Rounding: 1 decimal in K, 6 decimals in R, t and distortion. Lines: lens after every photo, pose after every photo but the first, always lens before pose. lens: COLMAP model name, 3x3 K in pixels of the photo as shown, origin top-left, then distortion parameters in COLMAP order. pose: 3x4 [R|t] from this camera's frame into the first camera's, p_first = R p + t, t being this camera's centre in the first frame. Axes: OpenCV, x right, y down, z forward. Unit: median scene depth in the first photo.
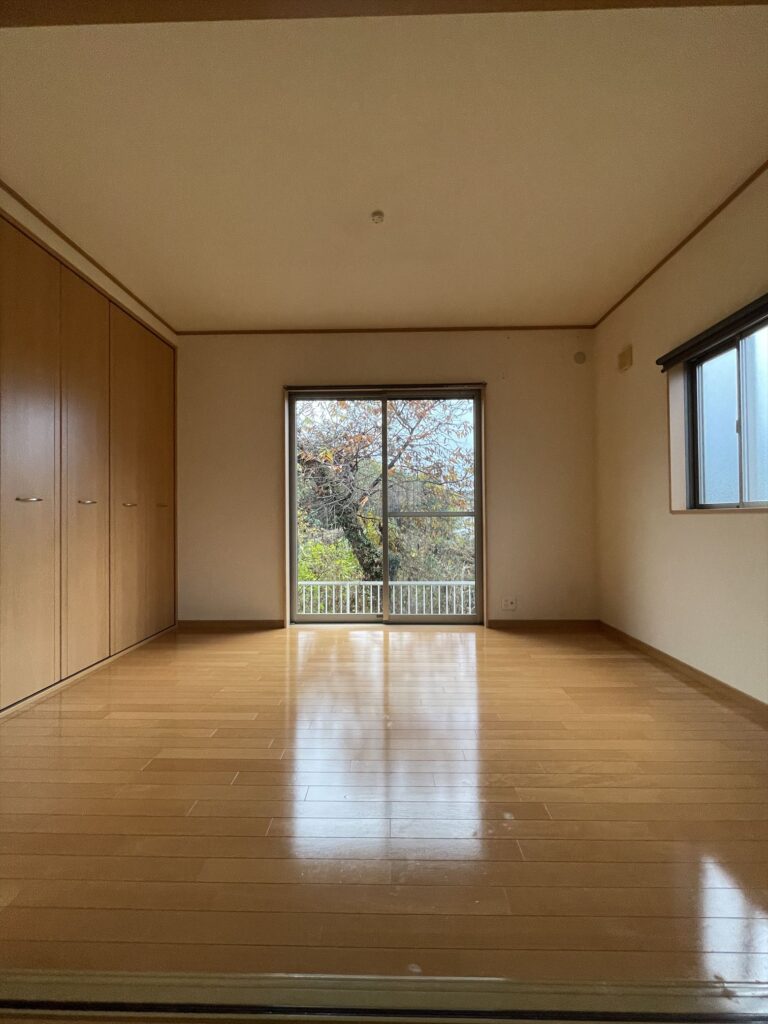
lens RADIAL K [[418.6, 0, 385.6], [0, 418.6, 516.2], [0, 0, 1]] dist [-0.003390, -0.000310]
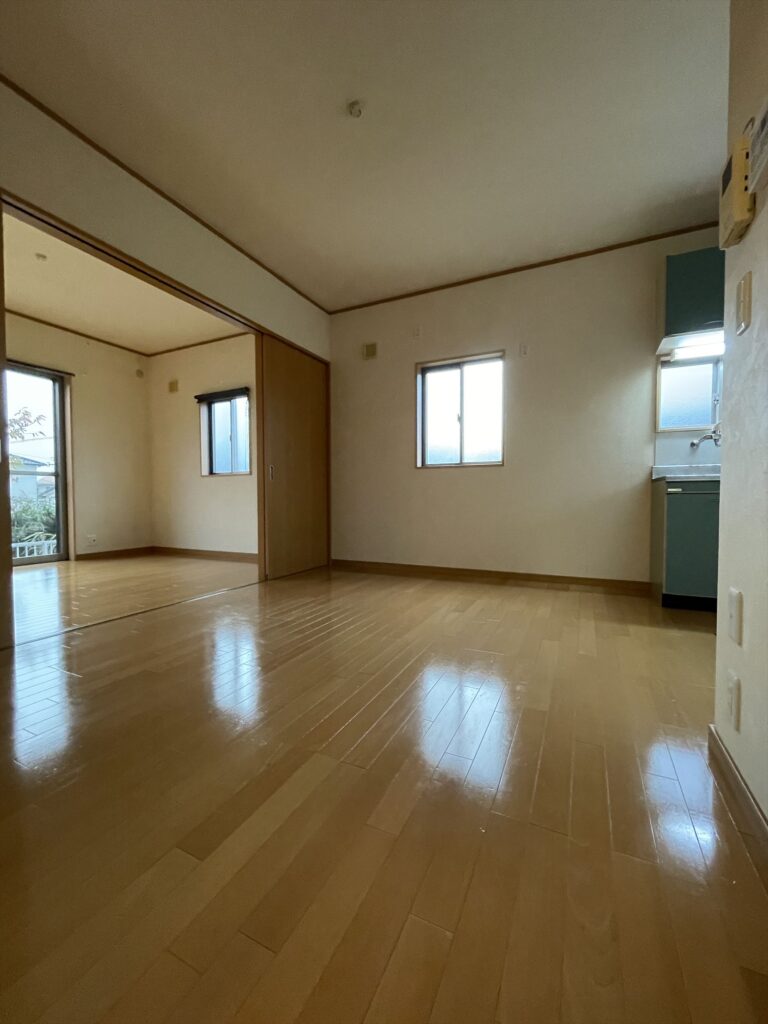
lens RADIAL K [[418.6, 0, 383.7], [0, 418.6, 509.7], [0, 0, 1]] dist [-0.003390, -0.000310]
pose [[0.406176, -0.031436, 0.913254, -0.758566], [-0.007249, 0.999266, 0.037621, 0.066412], [-0.913766, -0.021901, 0.405650, -0.570212]]
